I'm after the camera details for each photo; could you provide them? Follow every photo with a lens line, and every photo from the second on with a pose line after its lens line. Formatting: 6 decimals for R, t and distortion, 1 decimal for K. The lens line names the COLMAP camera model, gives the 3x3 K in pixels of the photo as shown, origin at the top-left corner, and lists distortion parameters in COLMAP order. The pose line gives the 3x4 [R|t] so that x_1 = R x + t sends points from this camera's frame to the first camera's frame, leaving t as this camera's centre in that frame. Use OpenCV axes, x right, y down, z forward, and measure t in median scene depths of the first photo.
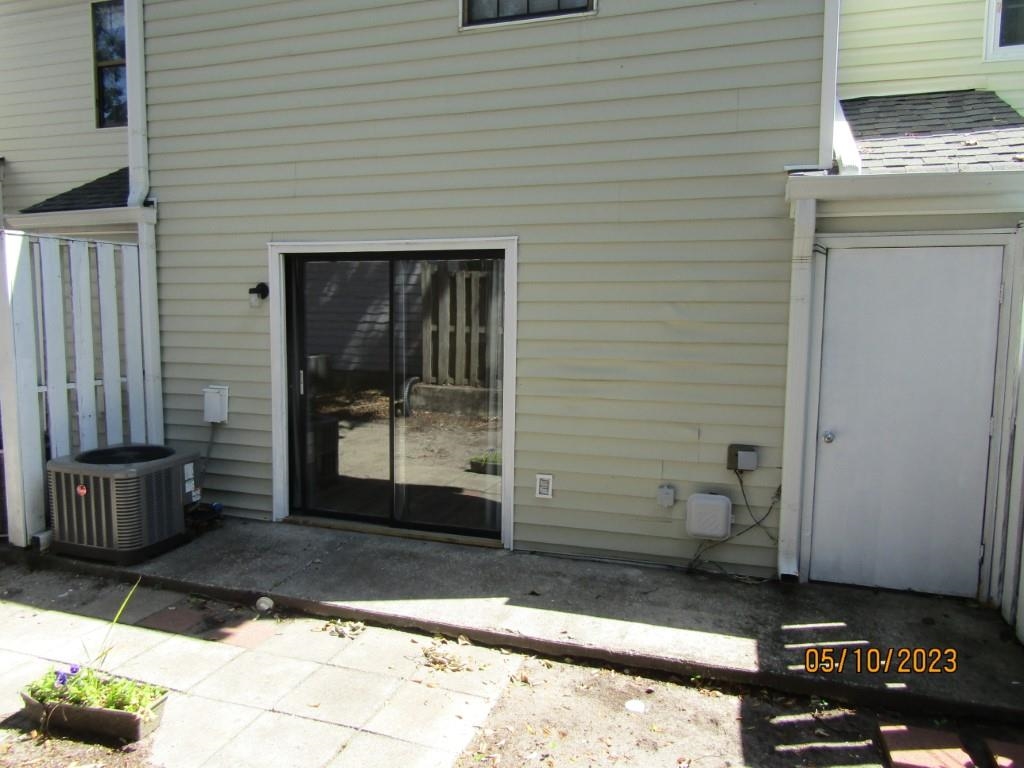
lens RADIAL K [[716.9, 0, 512.0], [0, 716.9, 384.0], [0, 0, 1]] dist [-0.017678, -0.001216]
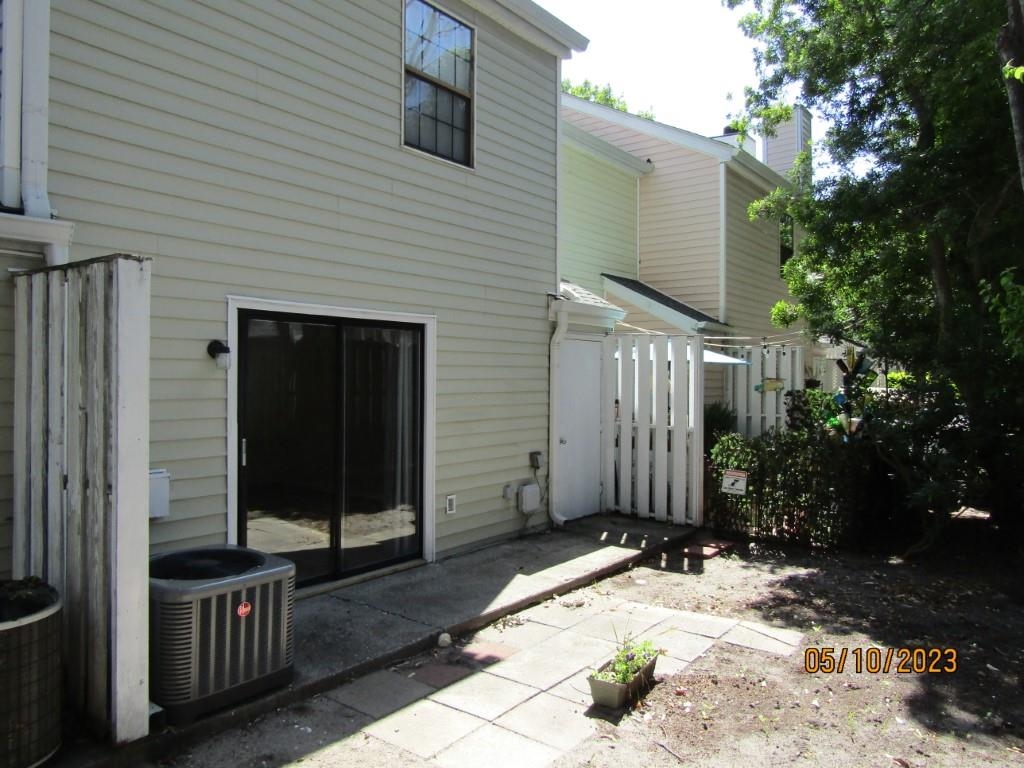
lens RADIAL K [[716.9, 0, 512.0], [0, 716.9, 384.0], [0, 0, 1]] dist [-0.017678, -0.001216]
pose [[0.339696, -0.020196, 0.940318, -1.248707], [0.089855, 0.995893, -0.011071, -0.057883], [-0.936233, 0.088253, 0.340116, 0.461256]]
